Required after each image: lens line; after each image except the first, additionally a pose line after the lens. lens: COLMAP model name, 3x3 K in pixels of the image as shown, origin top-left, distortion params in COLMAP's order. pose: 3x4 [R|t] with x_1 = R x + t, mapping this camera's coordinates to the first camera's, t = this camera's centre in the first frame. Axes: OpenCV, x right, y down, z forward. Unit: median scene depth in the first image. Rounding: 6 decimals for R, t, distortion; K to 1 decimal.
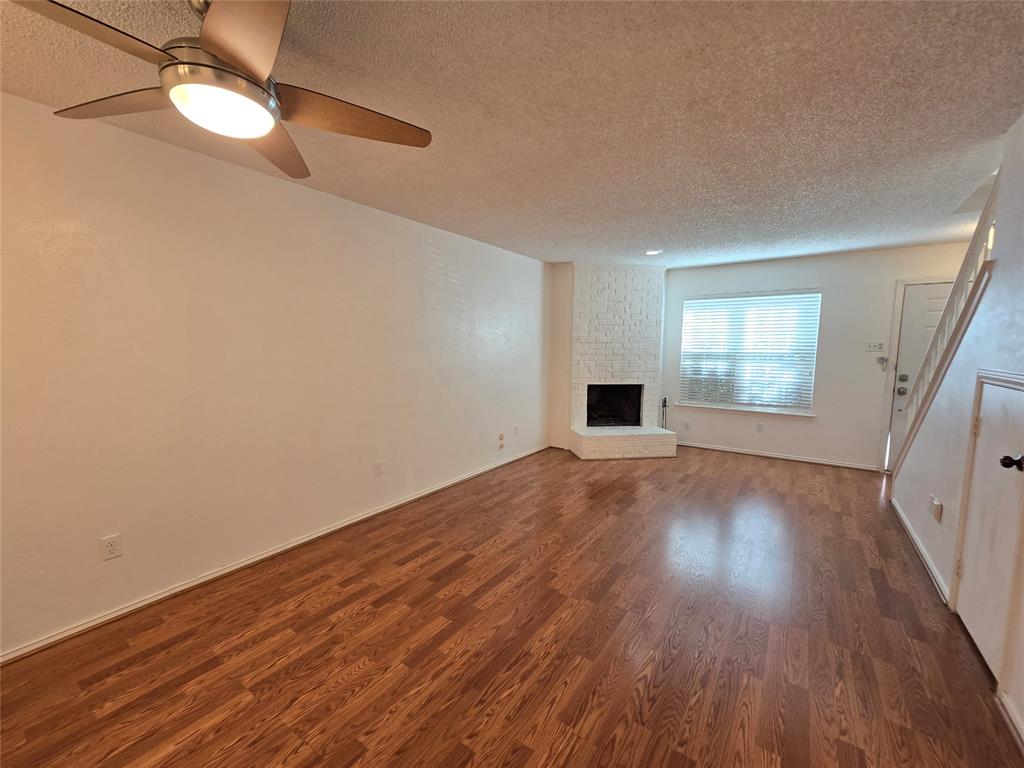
lens RADIAL K [[420.9, 0, 509.6], [0, 420.9, 387.6], [0, 0, 1]] dist [-0.000287, 0.000620]
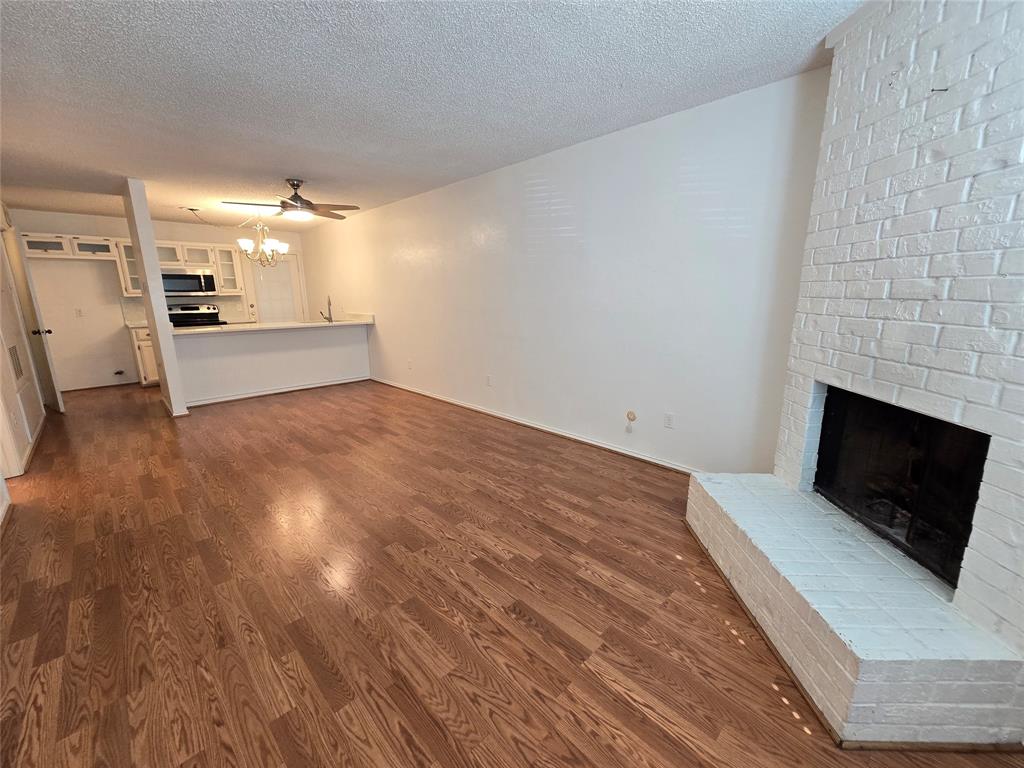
lens RADIAL K [[420.9, 0, 511.0], [0, 420.9, 383.3], [0, 0, 1]] dist [-0.000287, 0.000620]
pose [[-0.188763, 0.202298, -0.960960, 0.728233], [-0.090468, 0.970808, 0.222142, -0.077548], [0.977847, 0.128868, -0.164951, 0.987052]]
